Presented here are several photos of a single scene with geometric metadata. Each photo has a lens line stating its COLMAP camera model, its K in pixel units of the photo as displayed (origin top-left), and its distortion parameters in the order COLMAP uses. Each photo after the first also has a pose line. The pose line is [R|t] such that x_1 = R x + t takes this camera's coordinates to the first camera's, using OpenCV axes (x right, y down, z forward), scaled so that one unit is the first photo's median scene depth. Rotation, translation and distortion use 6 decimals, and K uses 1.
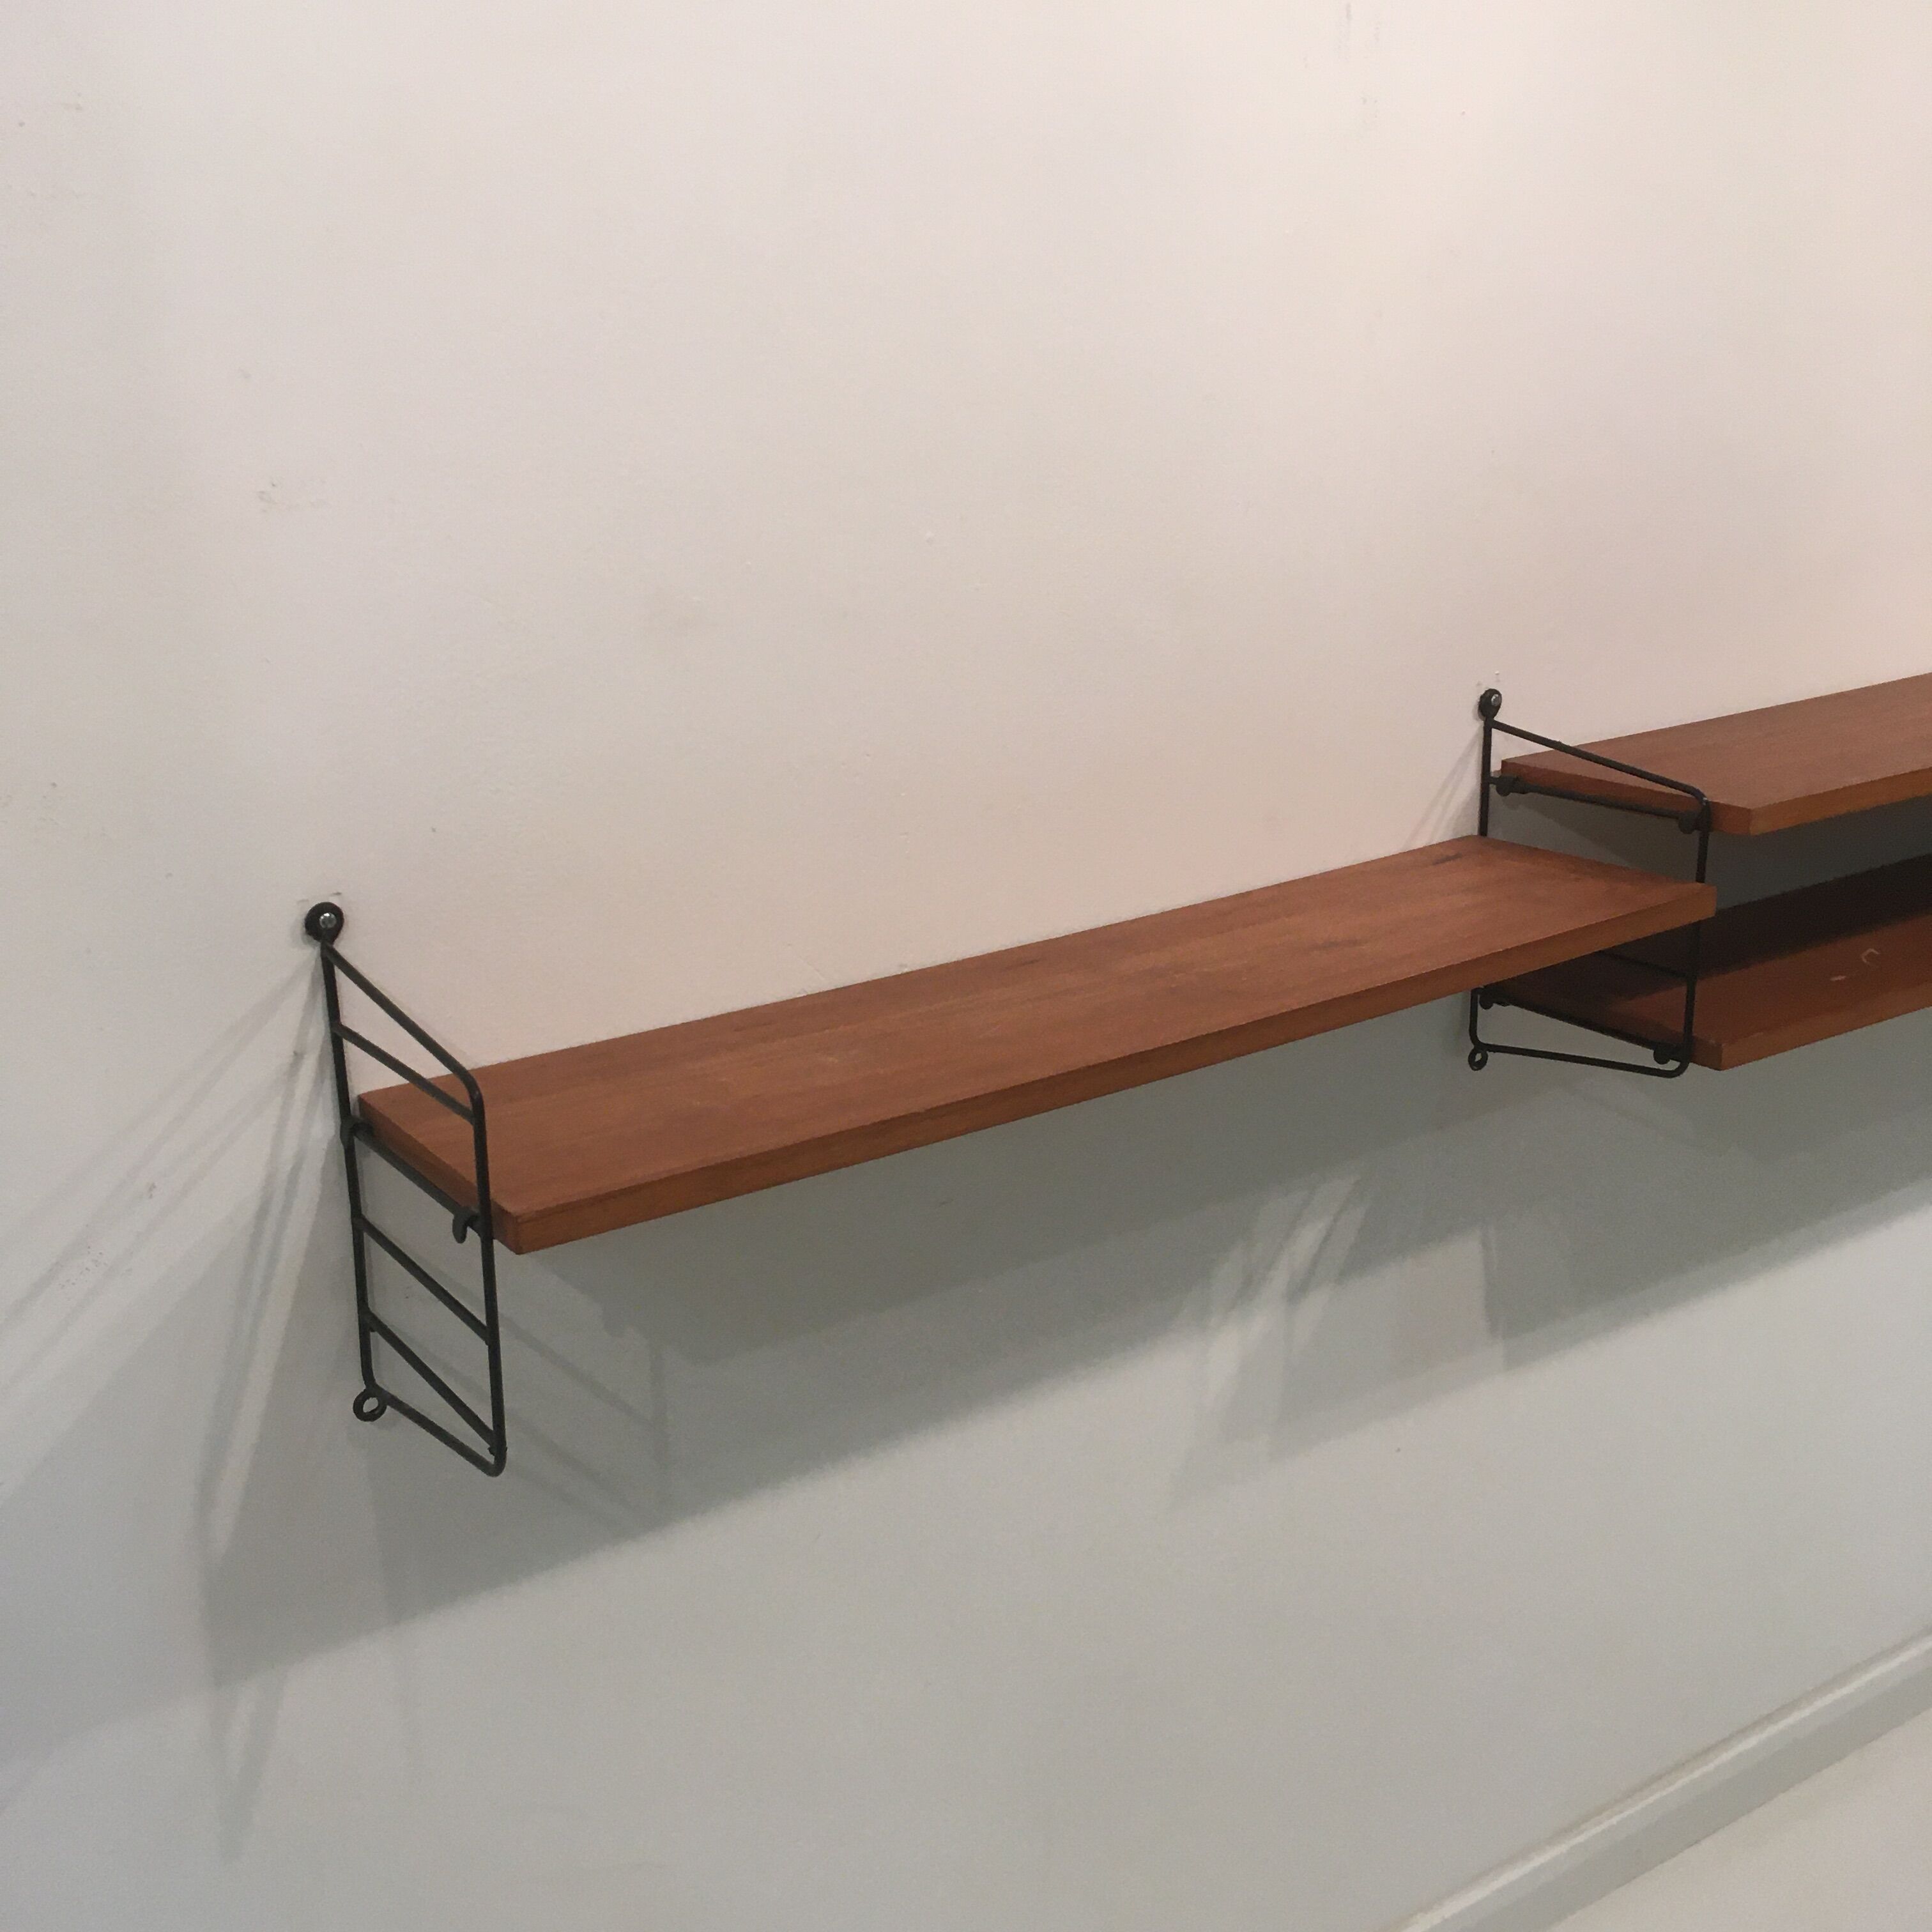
lens RADIAL K [[2187.2, 0, 961.9], [0, 2187.2, 953.4], [0, 0, 1]] dist [0.075831, 0.000000]
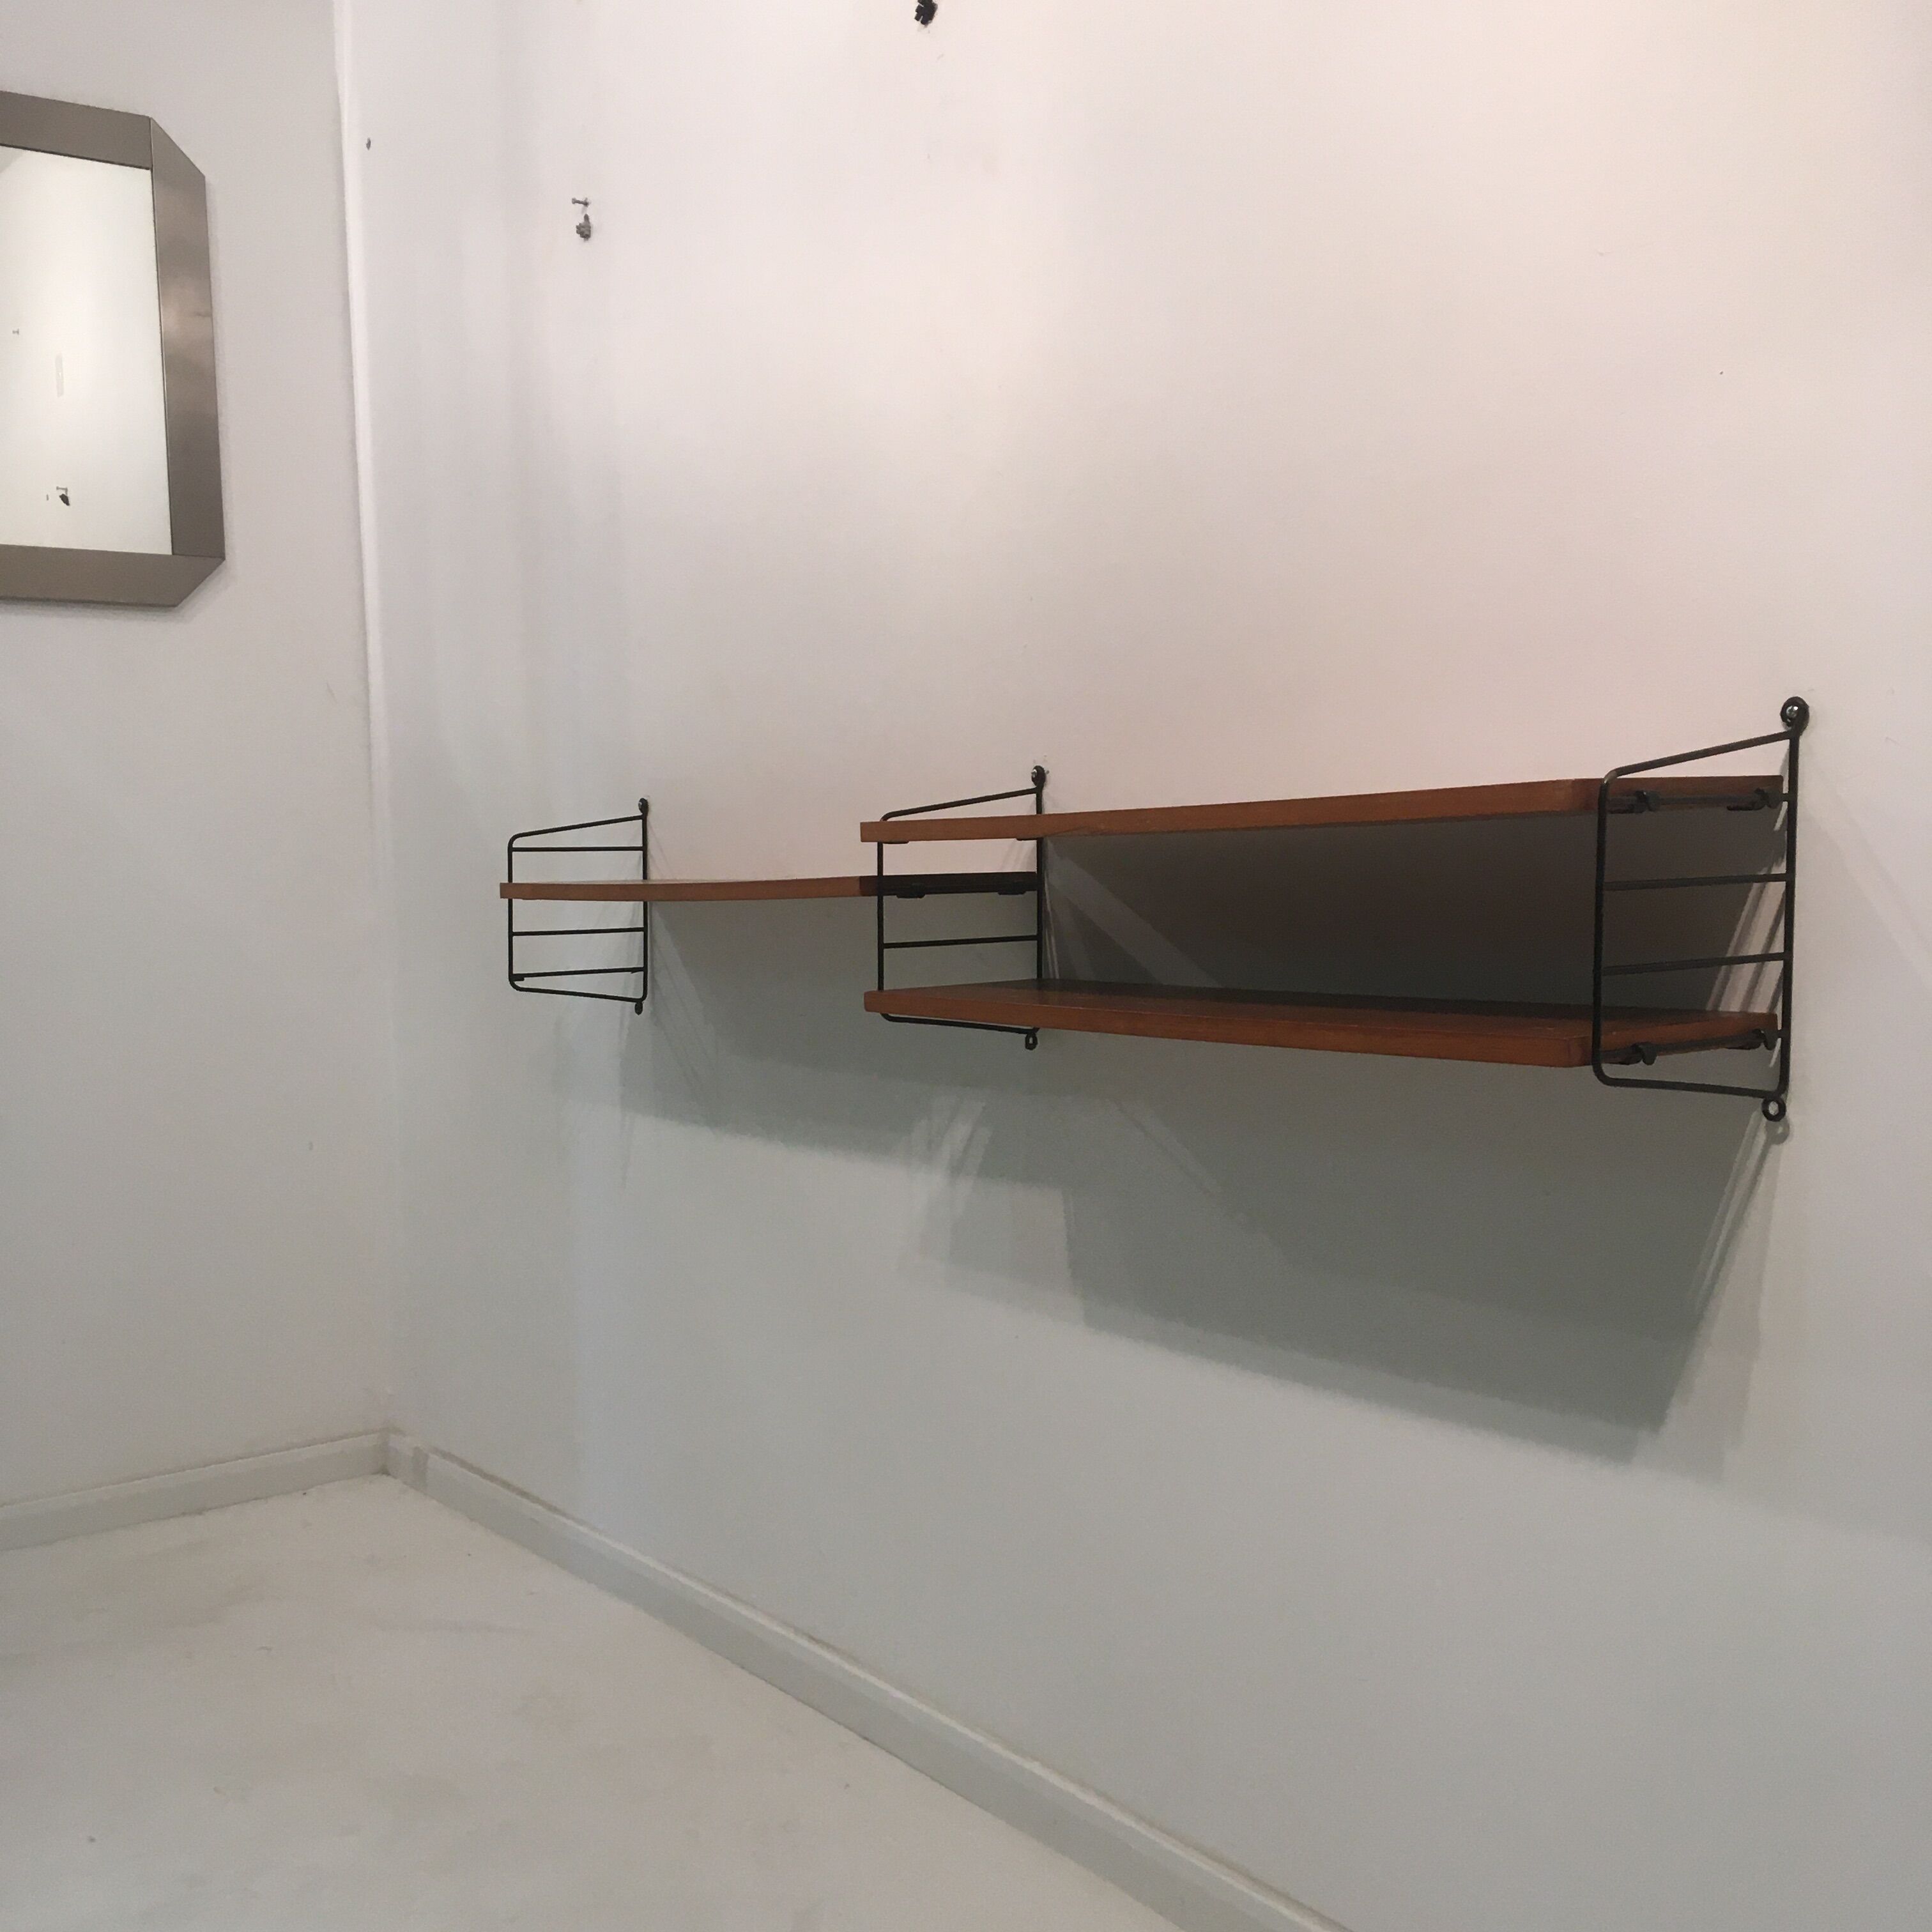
lens RADIAL K [[2187.2, 0, 964.5], [0, 2187.2, 954.4], [0, 0, 1]] dist [0.075831, 0.000000]
pose [[0.029971, 0.081549, -0.996219, 1.728539], [-0.261031, 0.962719, 0.070954, -0.096961], [0.964865, 0.257917, 0.050140, 0.969746]]
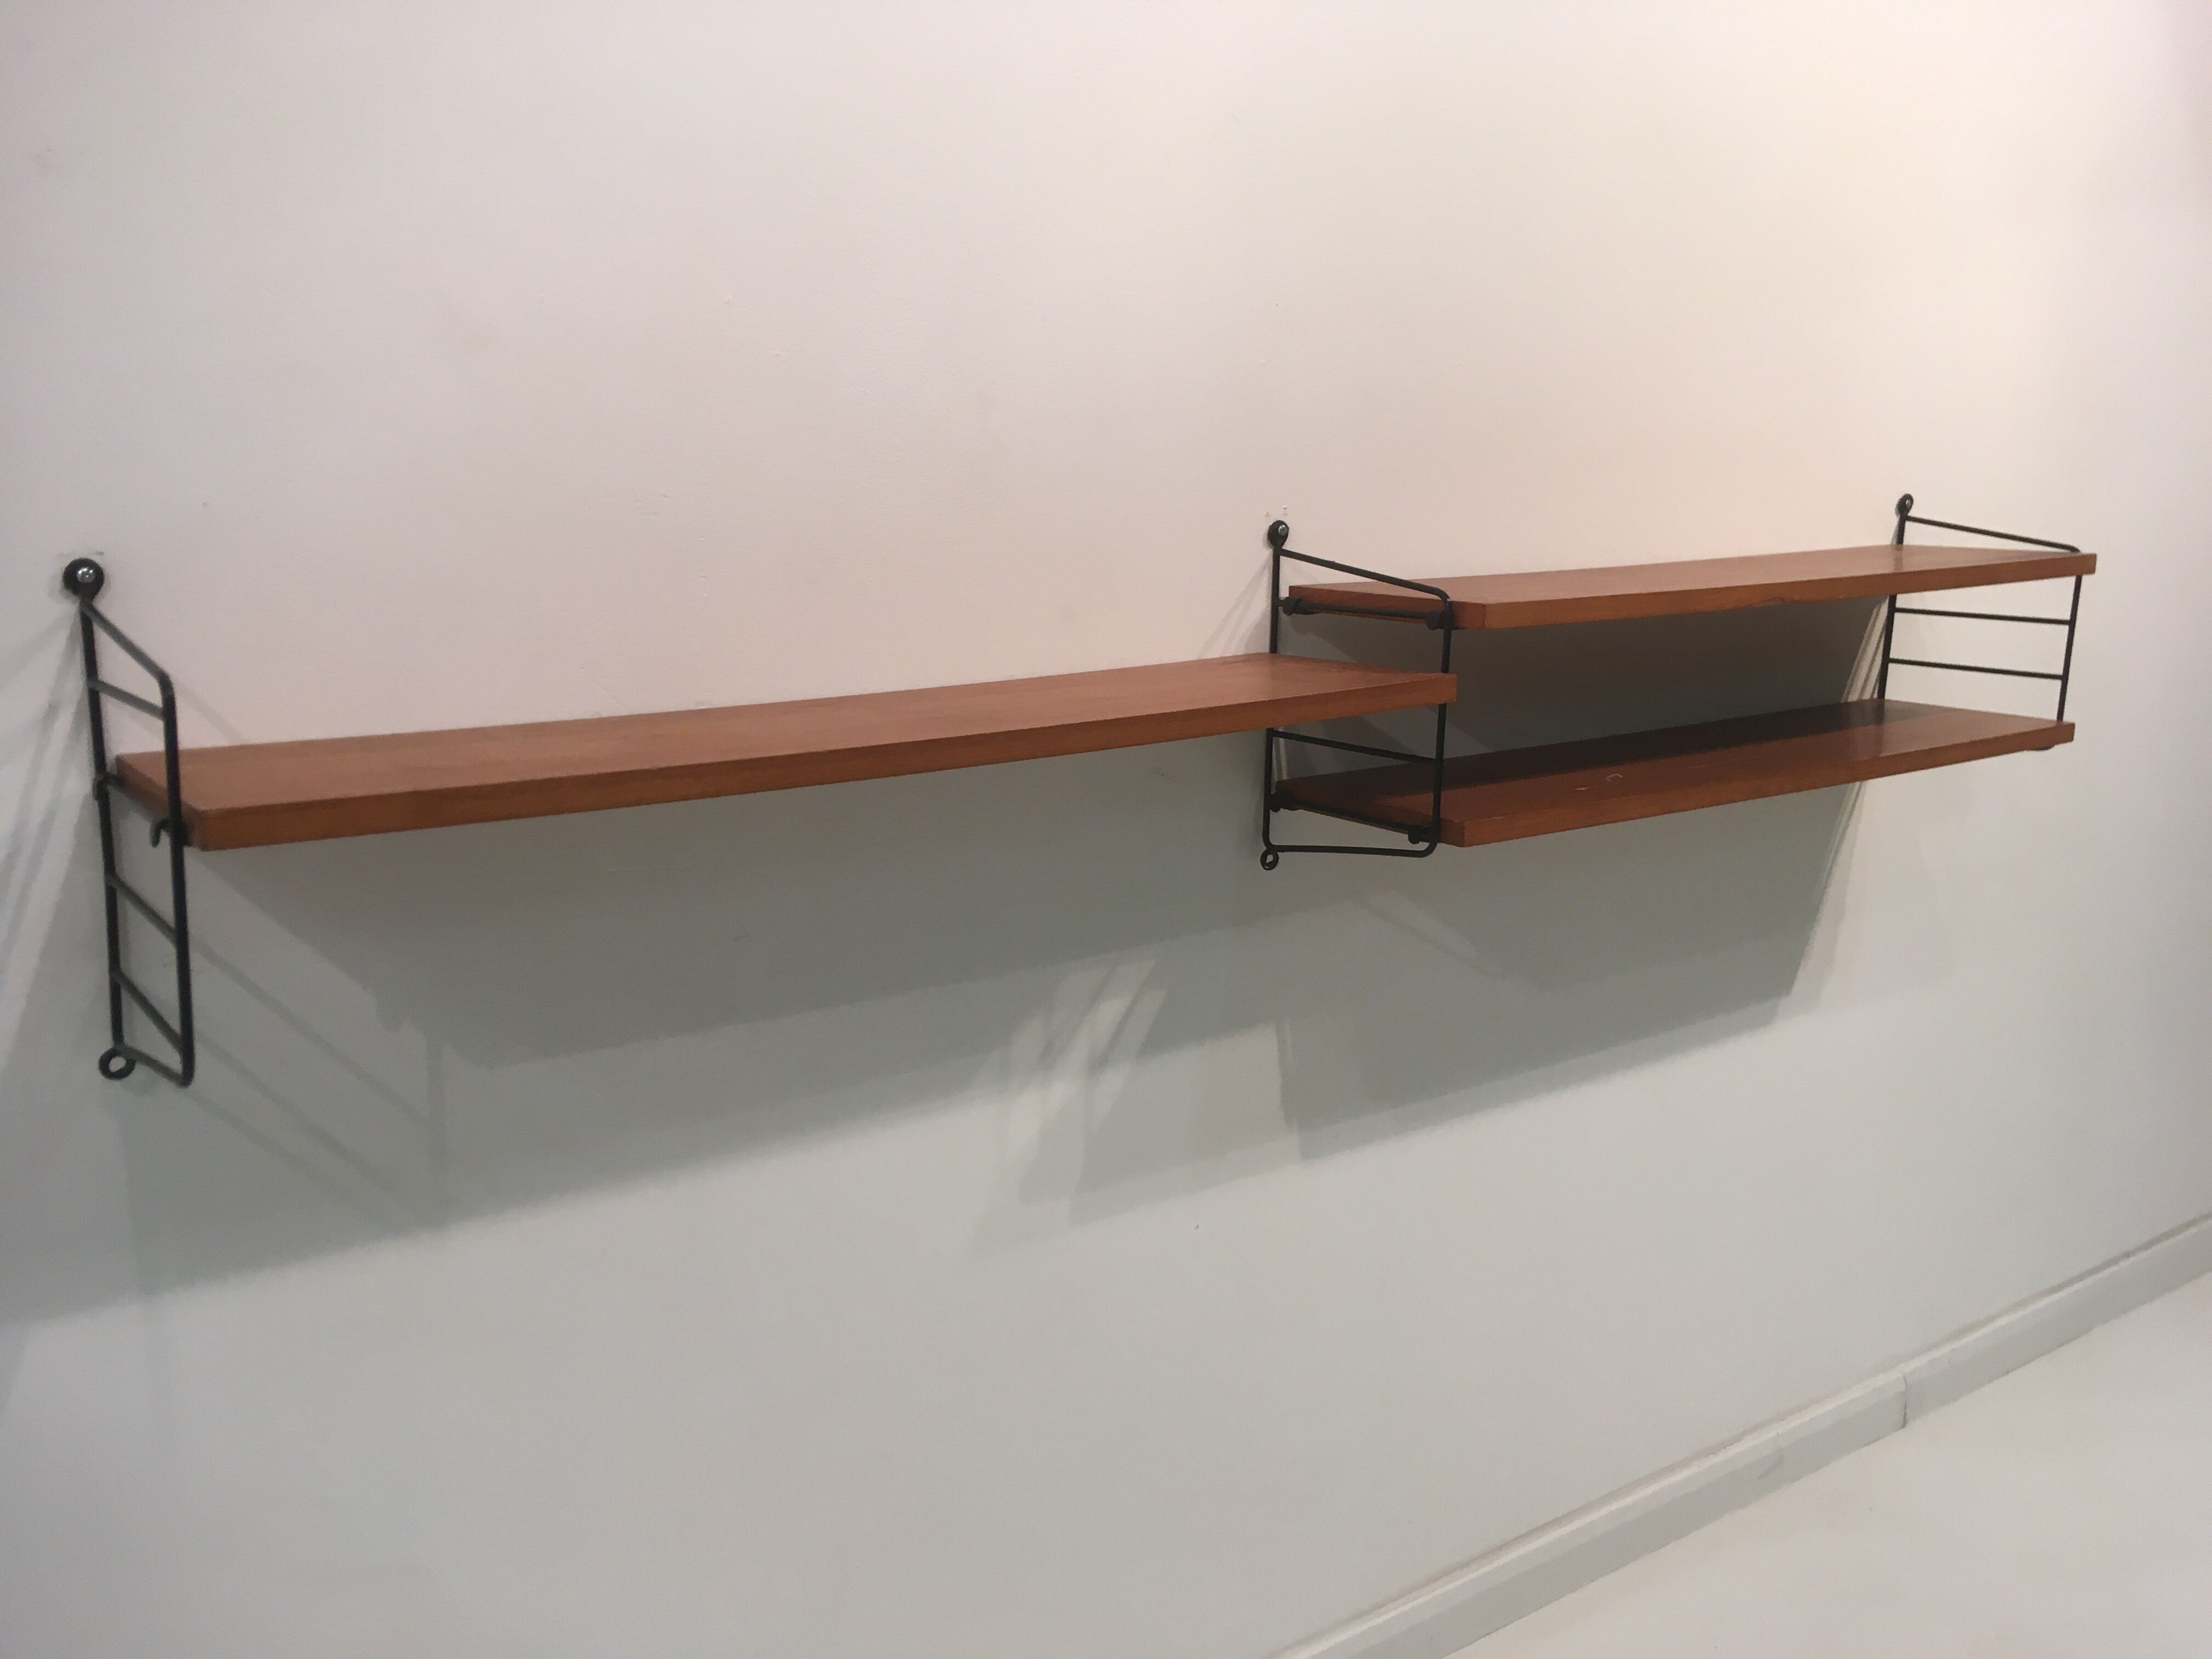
lens RADIAL K [[1899.6, 0, 1109.4], [0, 1899.6, 821.6], [0, 0, 1]] dist [0.057679, -0.053767]
pose [[0.998120, 0.030973, 0.052880, 0.113875], [-0.026195, 0.995708, -0.088765, 0.127648], [-0.055403, 0.087213, 0.994648, 0.058137]]
